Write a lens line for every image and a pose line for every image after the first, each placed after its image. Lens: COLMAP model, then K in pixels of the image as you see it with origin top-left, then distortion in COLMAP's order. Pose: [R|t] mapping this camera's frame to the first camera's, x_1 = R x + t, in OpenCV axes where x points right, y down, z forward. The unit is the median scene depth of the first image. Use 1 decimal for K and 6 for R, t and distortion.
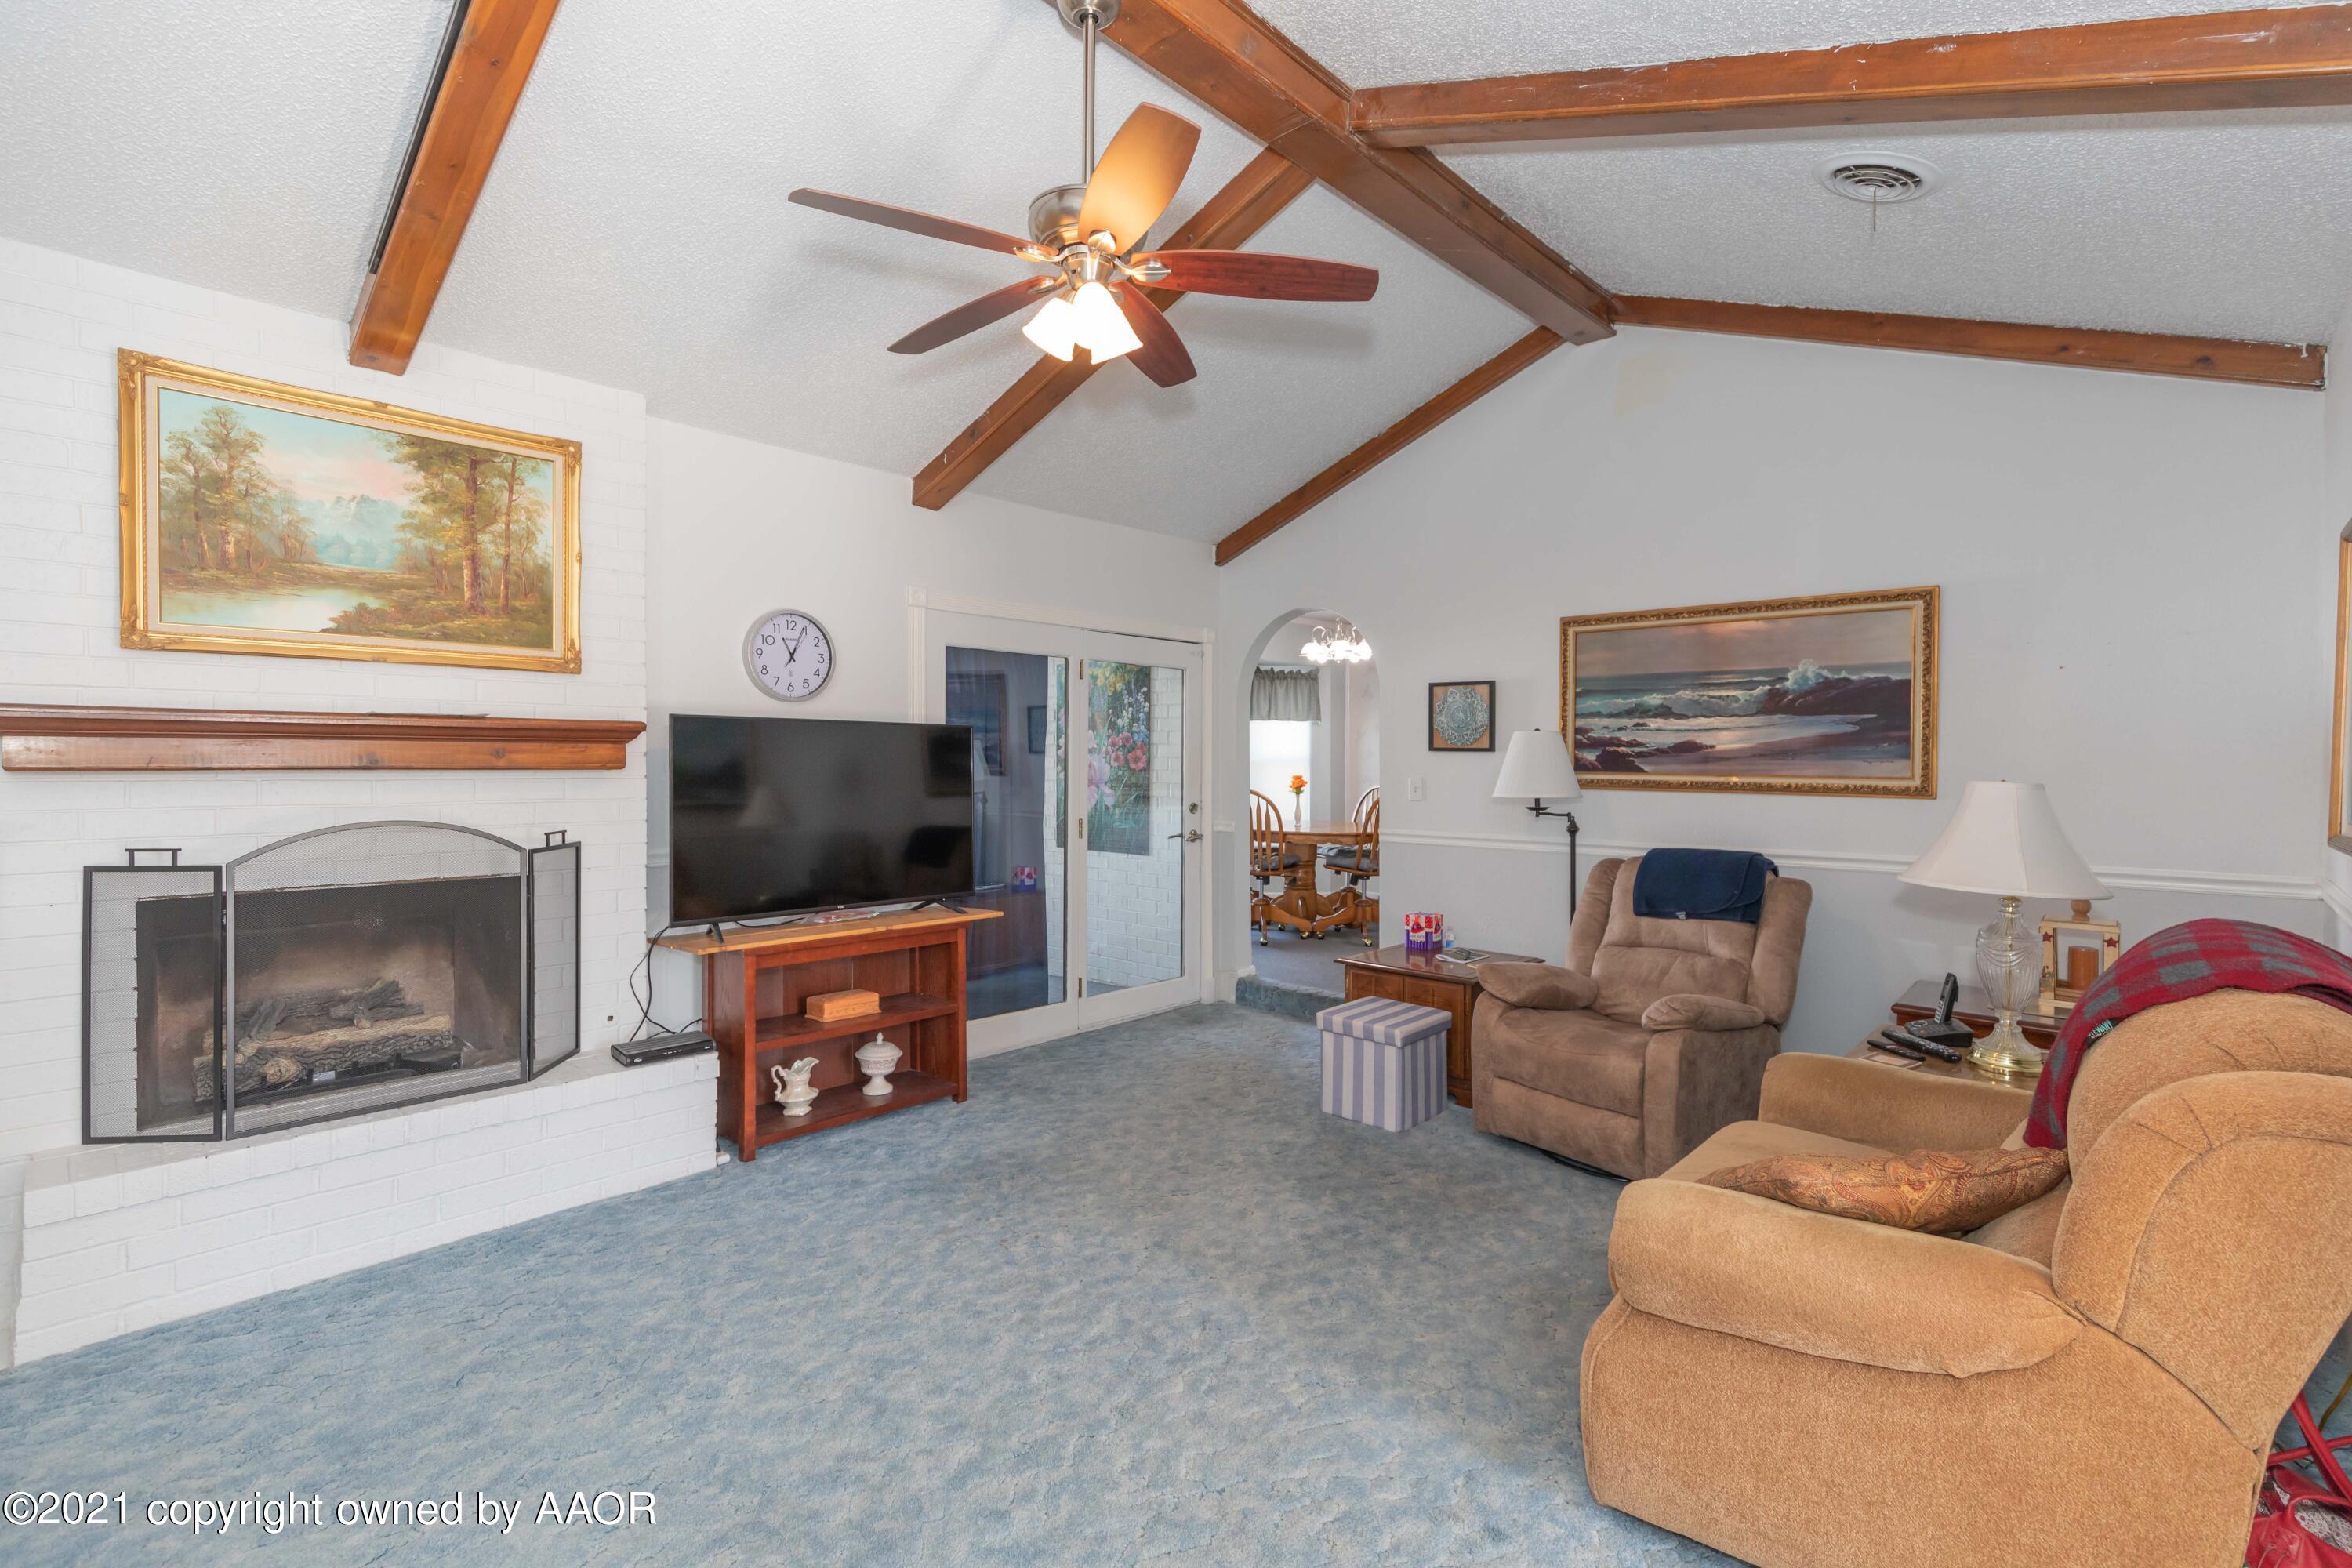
lens RADIAL K [[1056.0, 0, 1175.8], [0, 1056.0, 761.2], [0, 0, 1]] dist [0.005140, -0.001179]
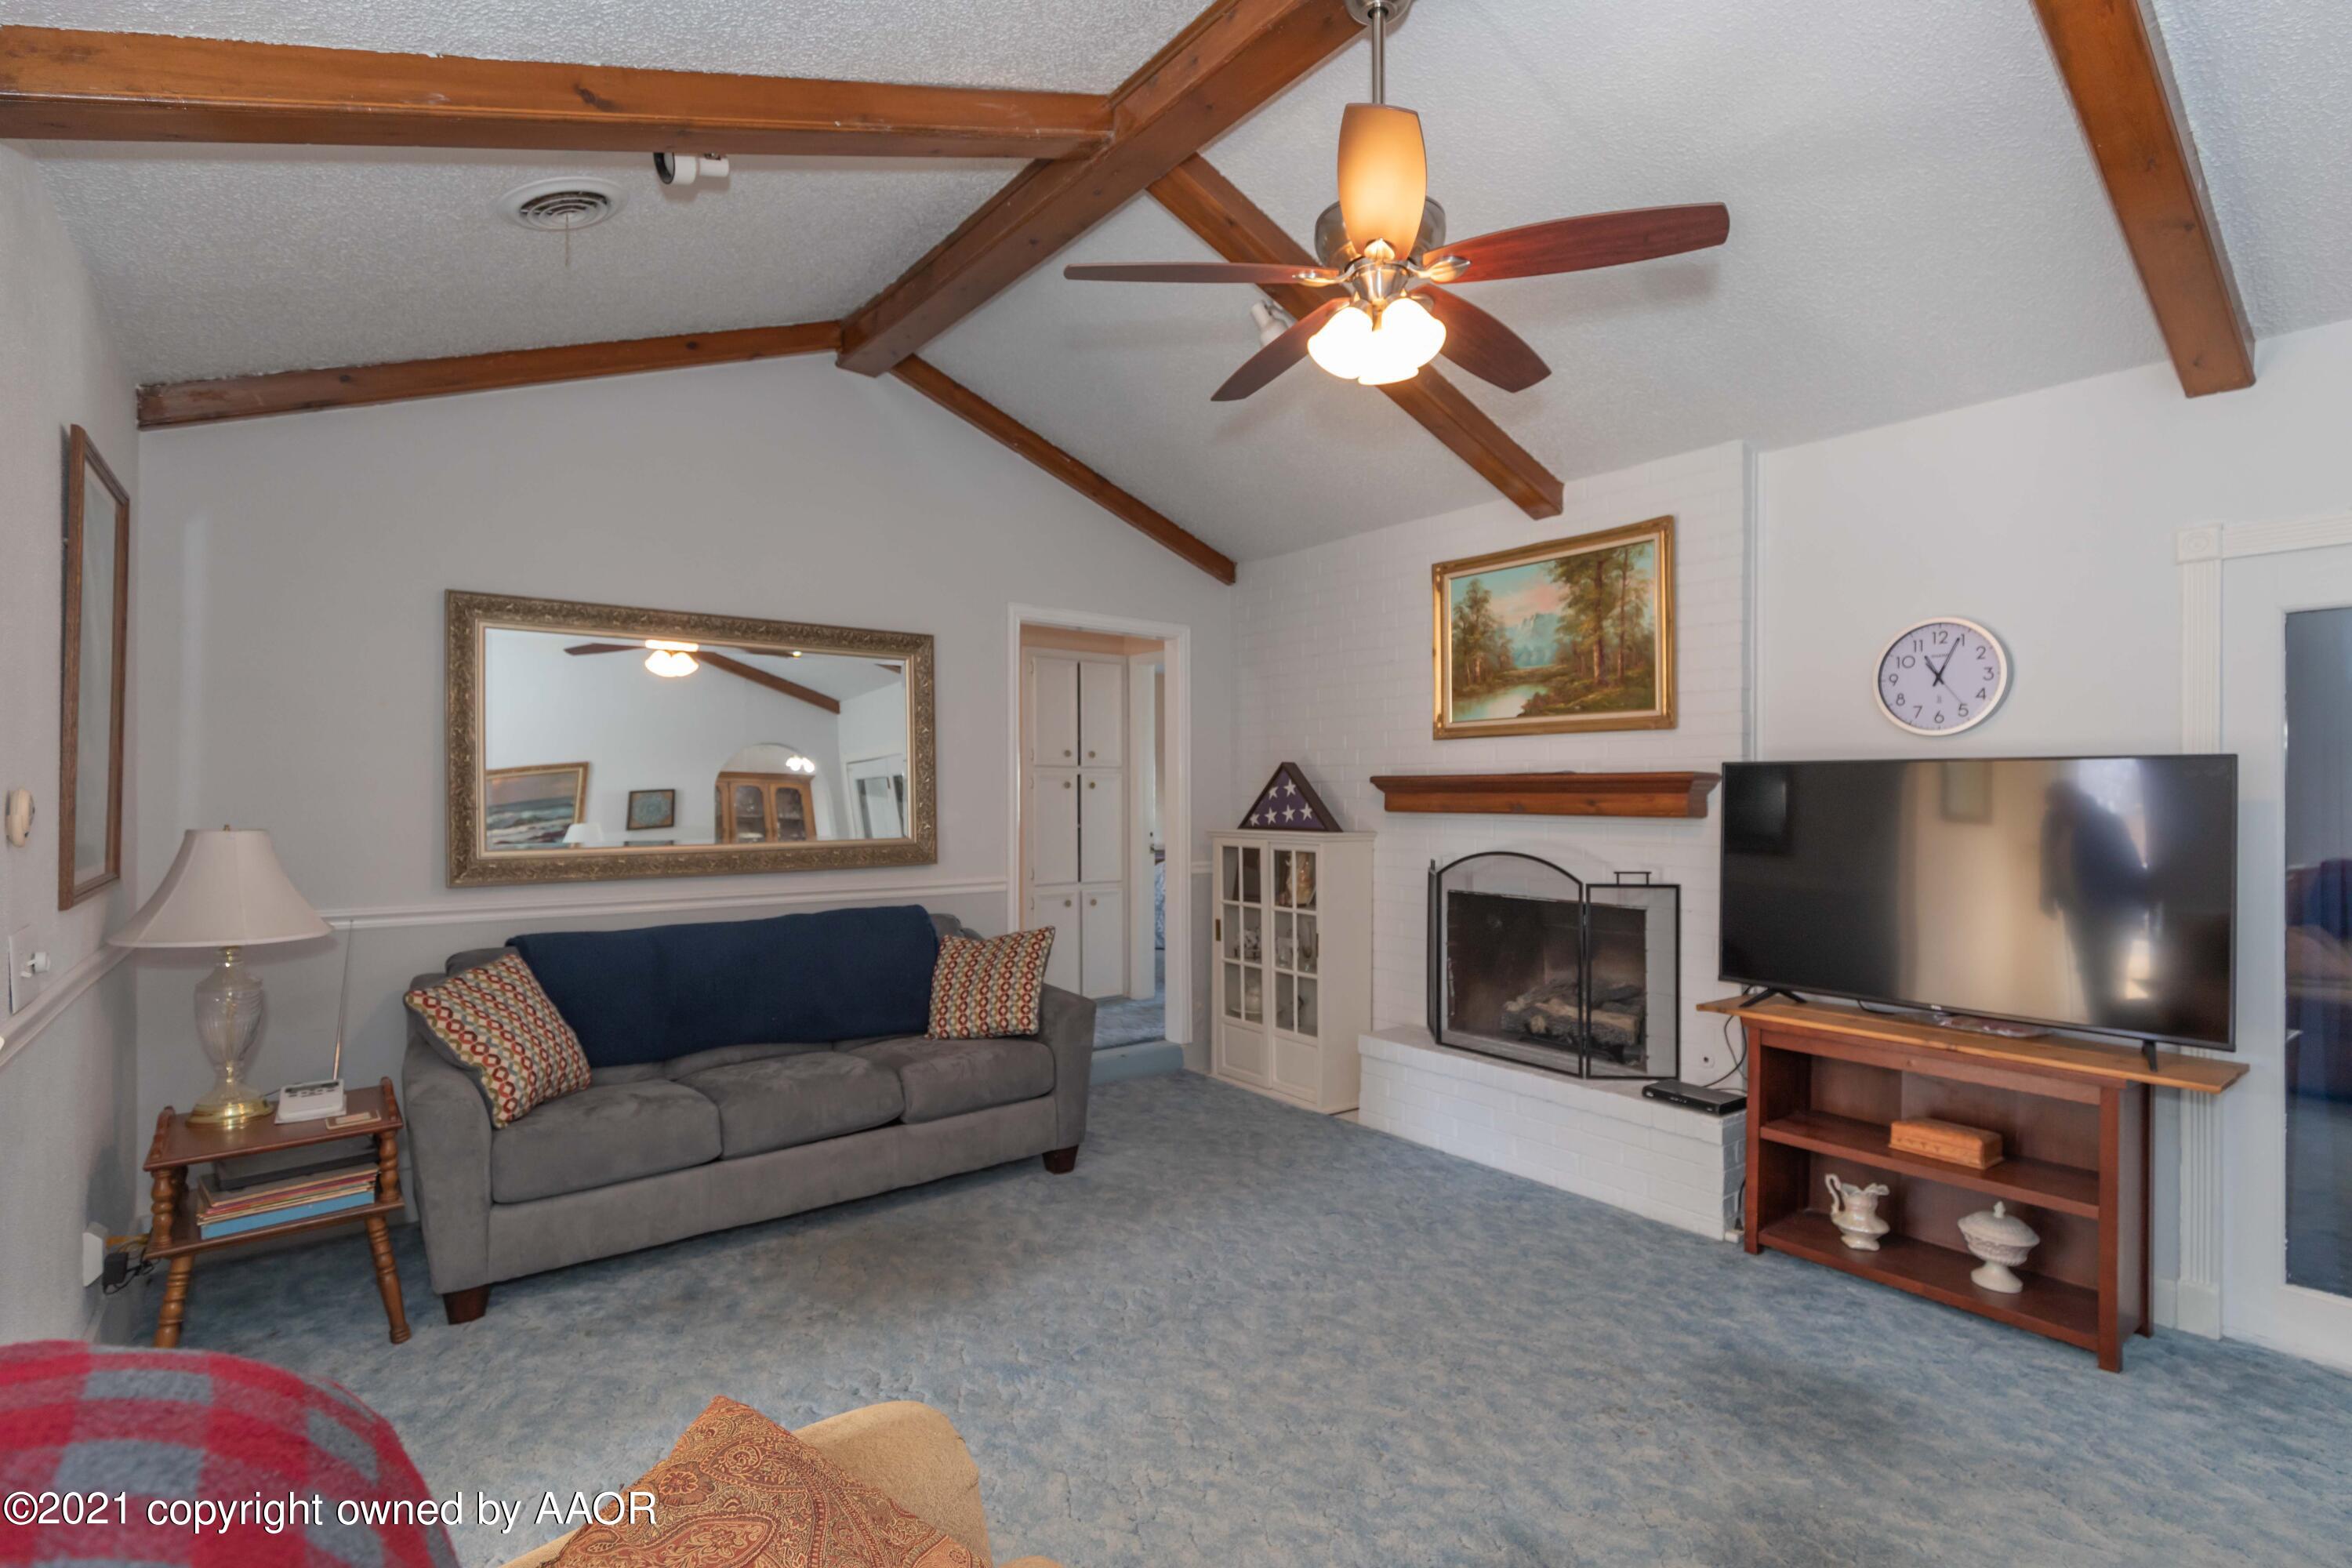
lens RADIAL K [[1056.0, 0, 1171.0], [0, 1056.0, 792.2], [0, 0, 1]] dist [0.005140, -0.001179]
pose [[-0.145073, -0.010515, -0.989365, 0.616665], [-0.007526, 0.999926, -0.009524, -0.003685], [0.989392, 0.006064, -0.145142, 0.697517]]
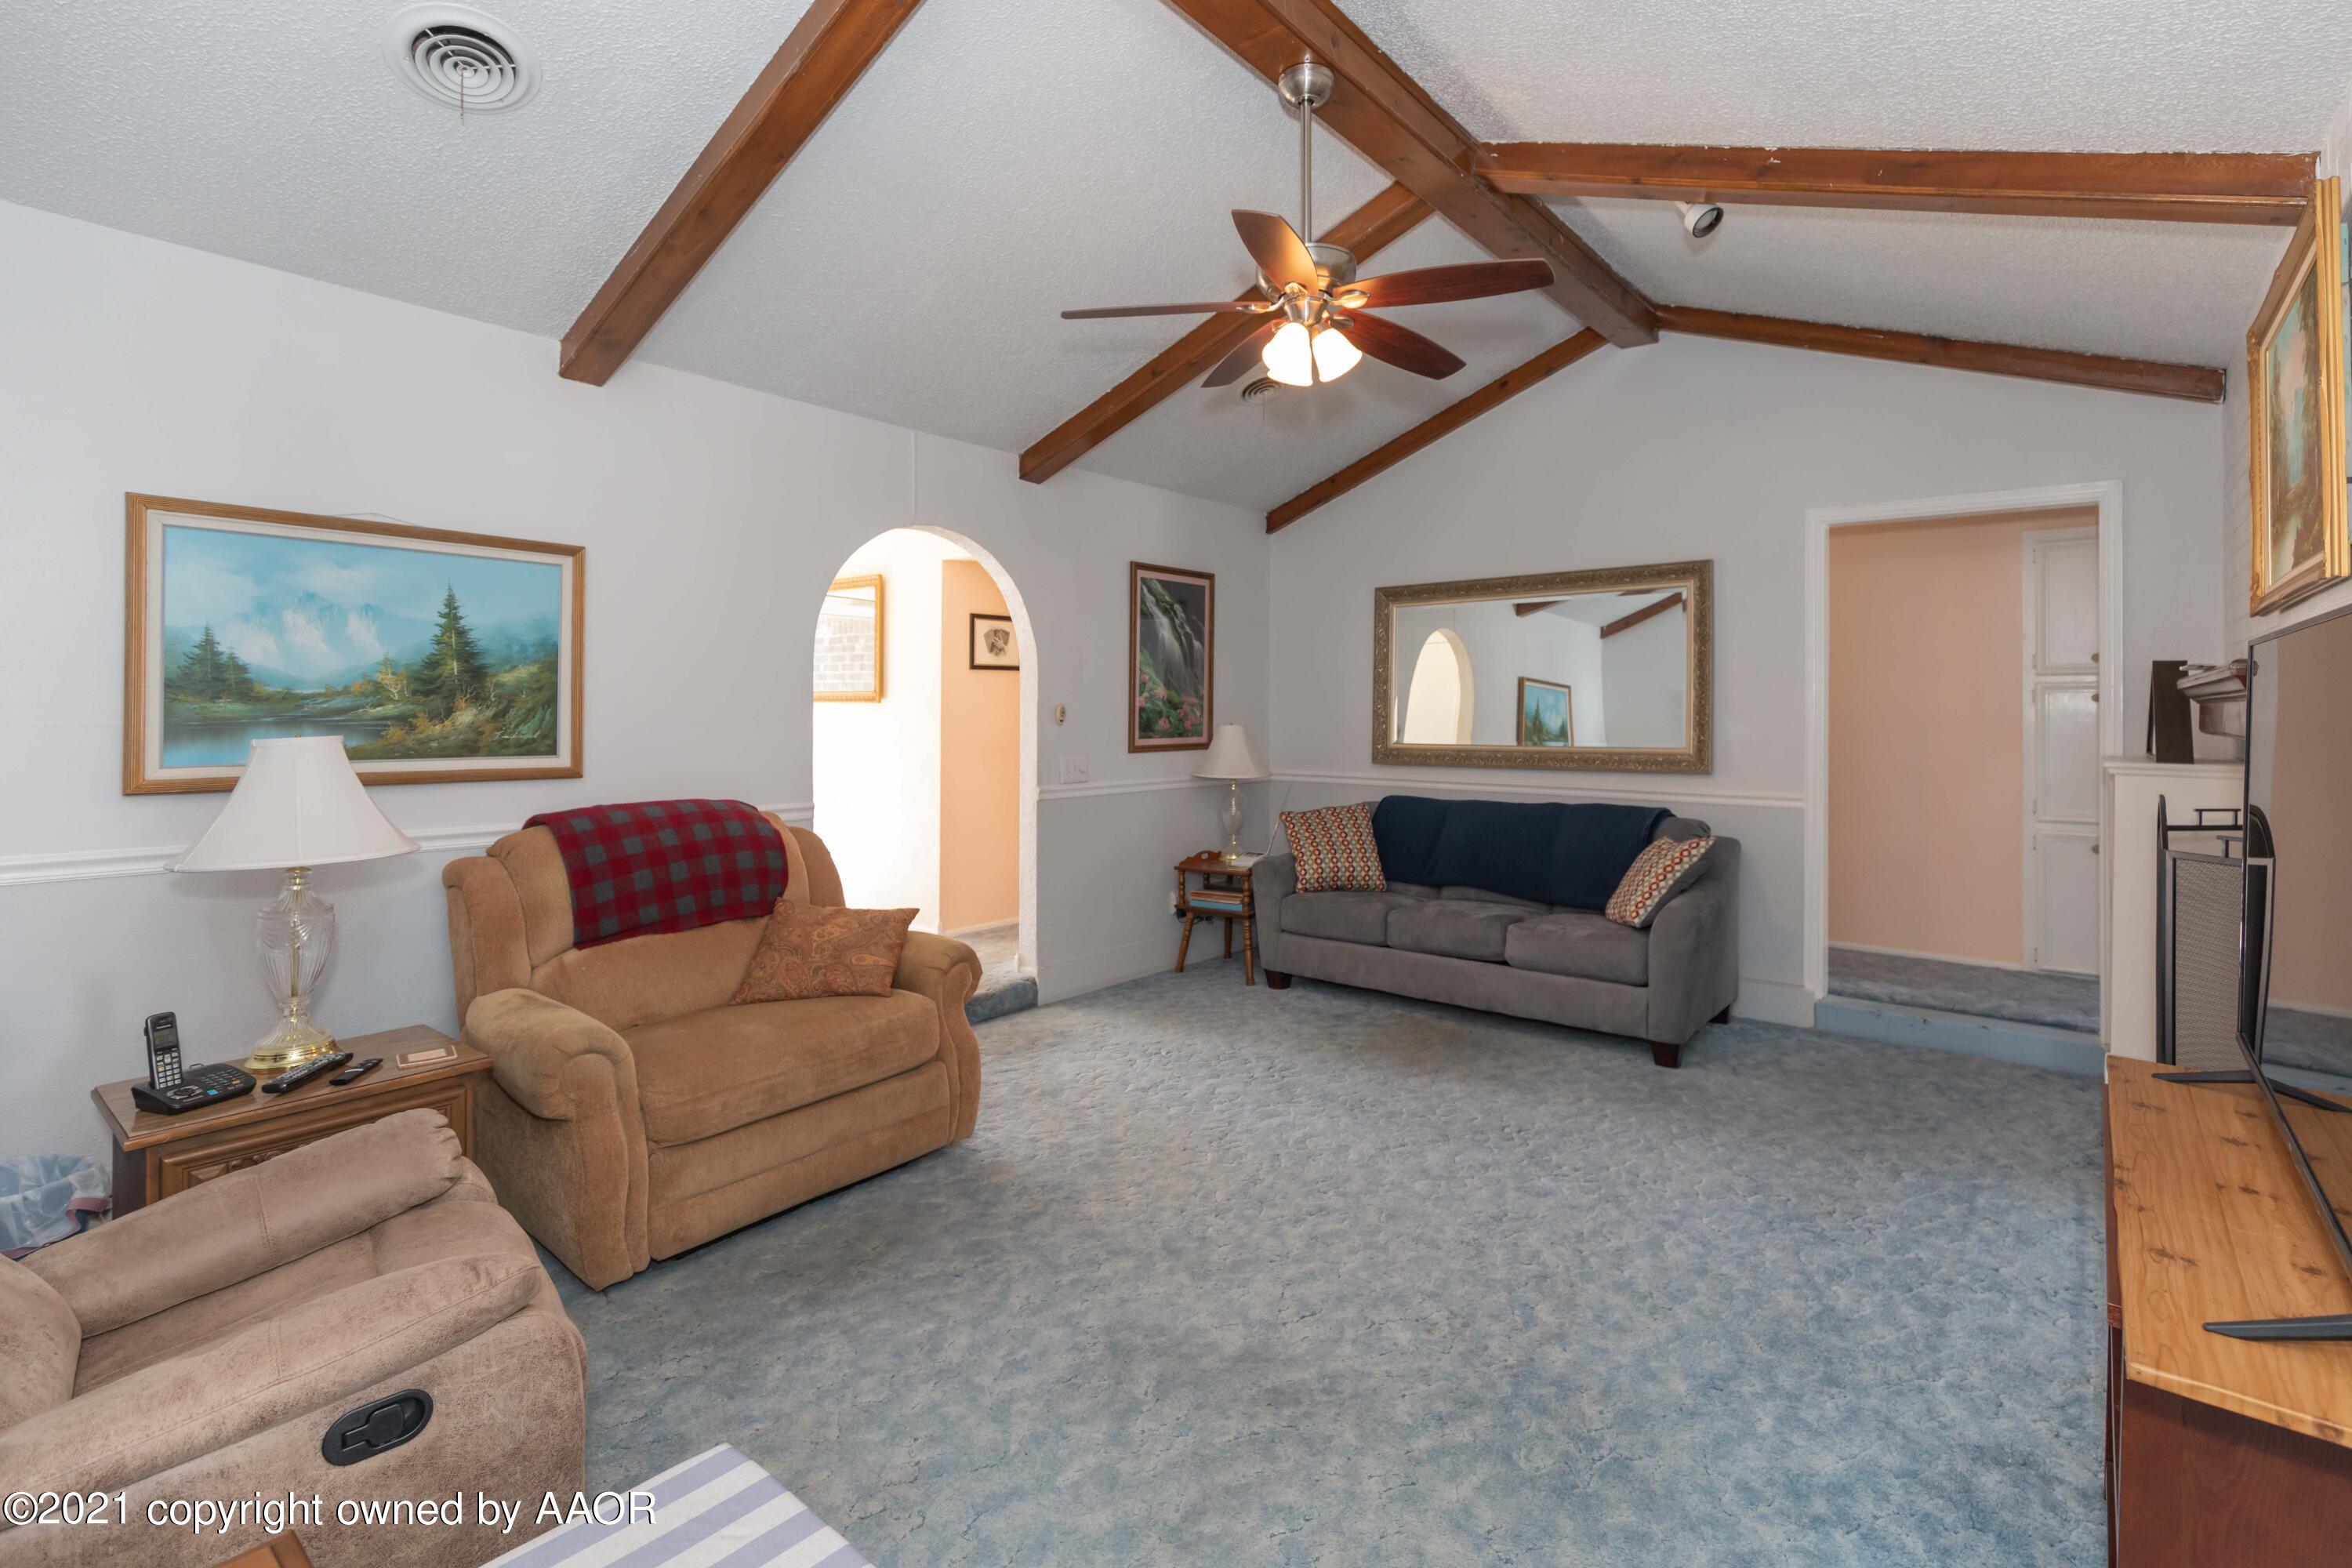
lens RADIAL K [[1056.0, 0, 1294.5], [0, 1056.0, 715.6], [0, 0, 1]] dist [0.005140, -0.001179]
pose [[-0.987602, -0.010652, -0.156616, 0.083862], [-0.012032, 0.999897, 0.007862, -0.006689], [0.156516, 0.009649, -0.987628, 1.581840]]
